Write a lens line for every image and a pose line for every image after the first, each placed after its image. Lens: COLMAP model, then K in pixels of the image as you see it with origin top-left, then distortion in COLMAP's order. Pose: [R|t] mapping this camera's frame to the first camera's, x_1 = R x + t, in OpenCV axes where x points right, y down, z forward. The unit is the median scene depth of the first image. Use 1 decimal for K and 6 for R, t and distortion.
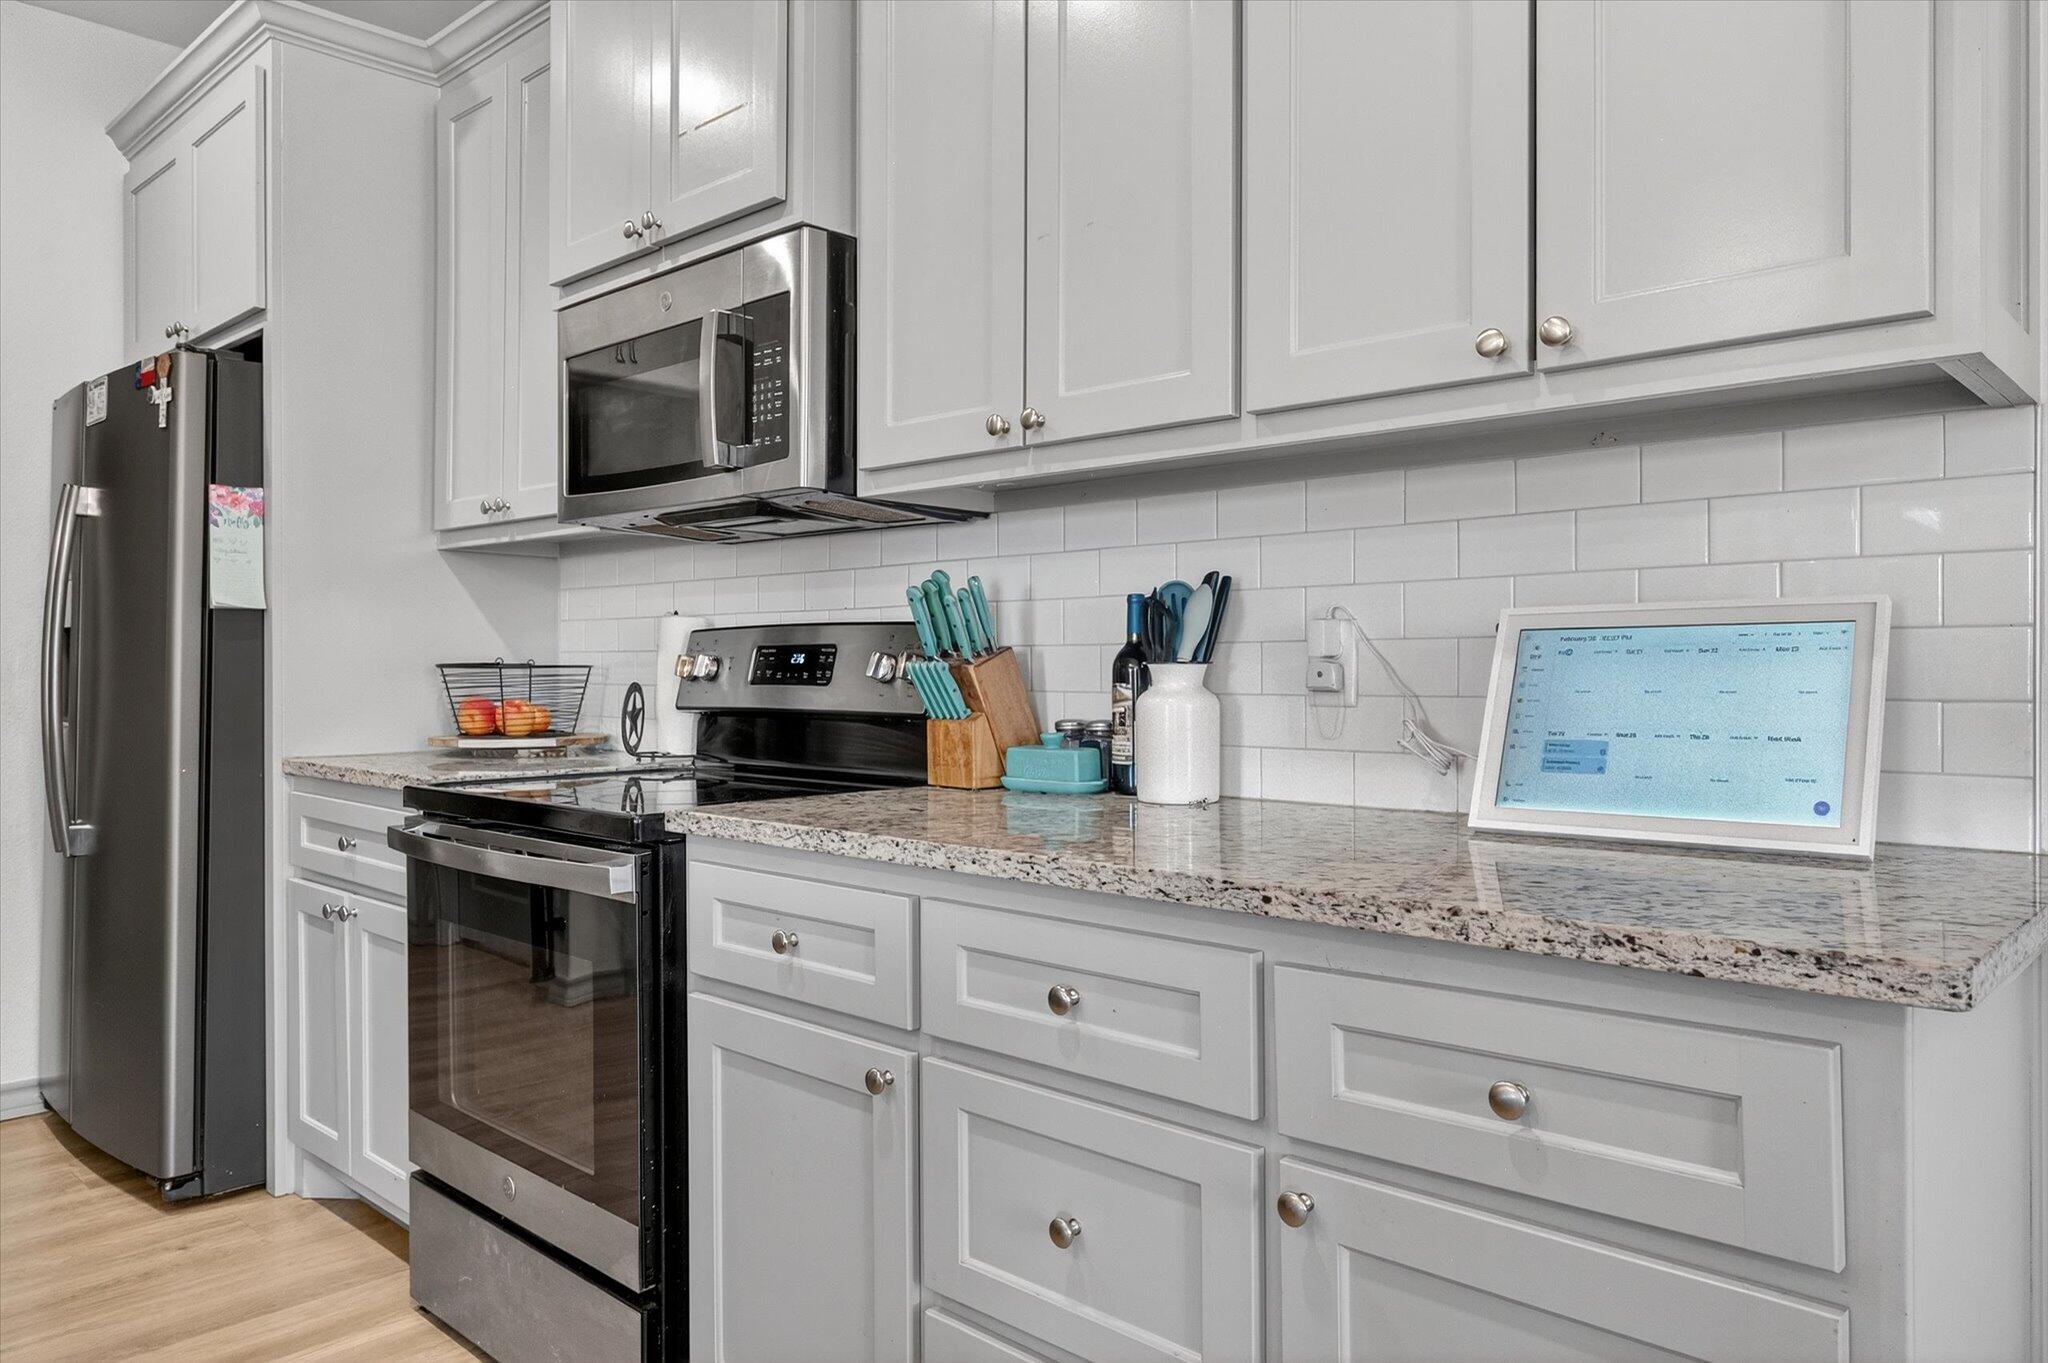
lens RADIAL K [[1358.4, 0, 1000.7], [0, 1358.4, 671.1], [0, 0, 1]] dist [-0.004160, -0.001494]
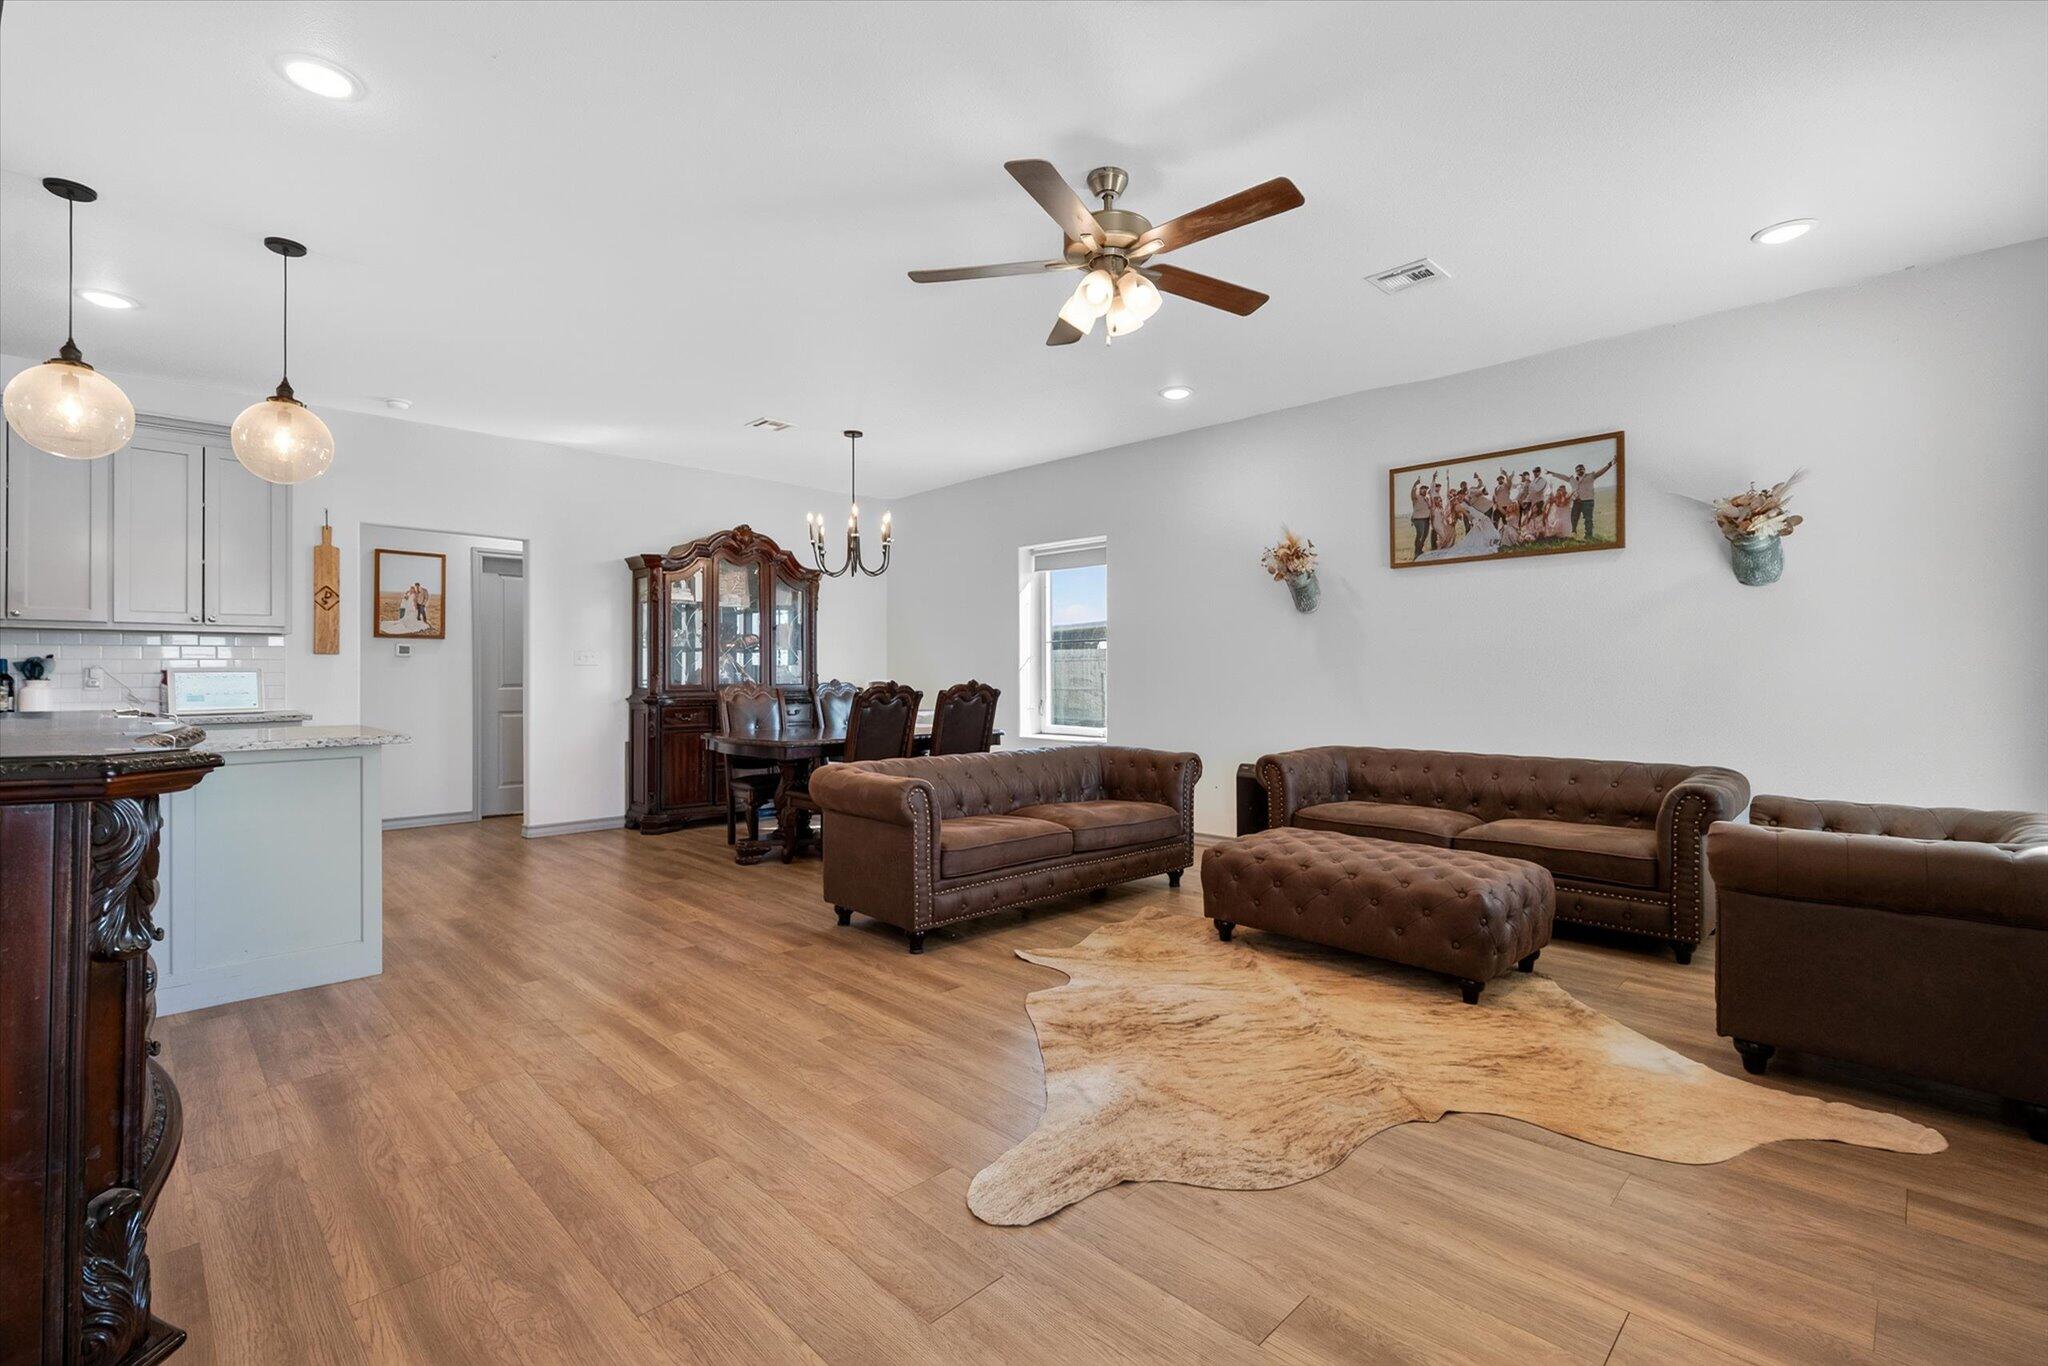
lens RADIAL K [[920.1, 0, 1019.7], [0, 920.1, 676.5], [0, 0, 1]] dist [-0.000248, 0.000111]
pose [[0.023405, -0.002406, 0.999723, -2.039503], [0.004348, 0.999988, 0.002305, -0.008166], [-0.999717, 0.004292, 0.023415, -1.485421]]
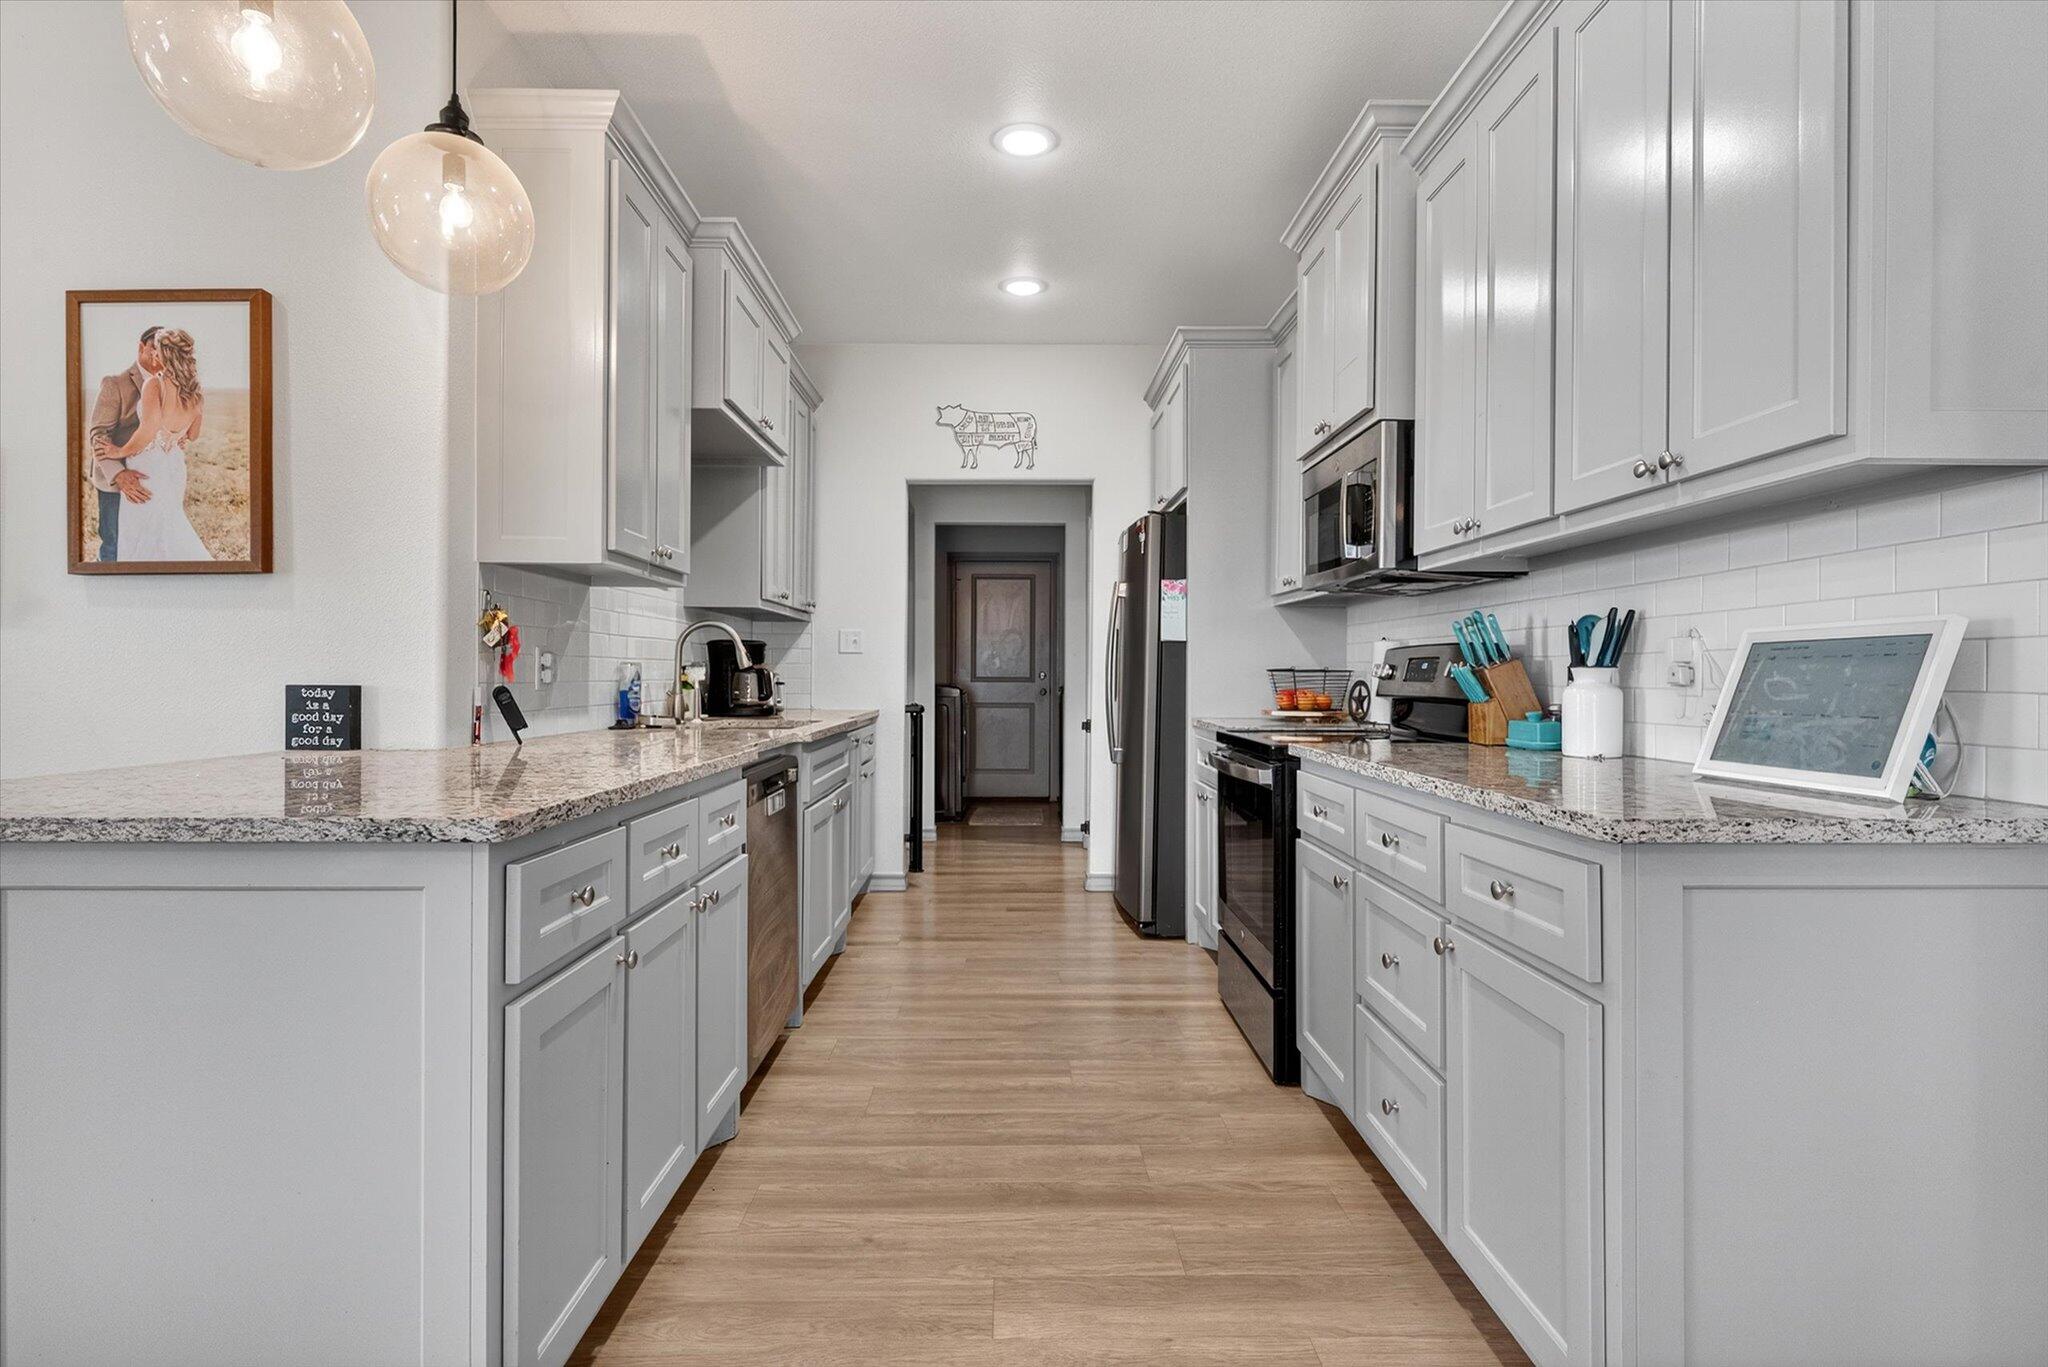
lens RADIAL K [[1000.0, 0, 1033.0], [0, 1000.0, 674.1], [0, 0, 1]] dist [-0.001618, -0.000374]
pose [[0.704058, 0.002816, -0.710137, 0.446901], [-0.005564, 0.999983, -0.001551, 0.006707], [0.710120, 0.005043, 0.704062, -0.231848]]
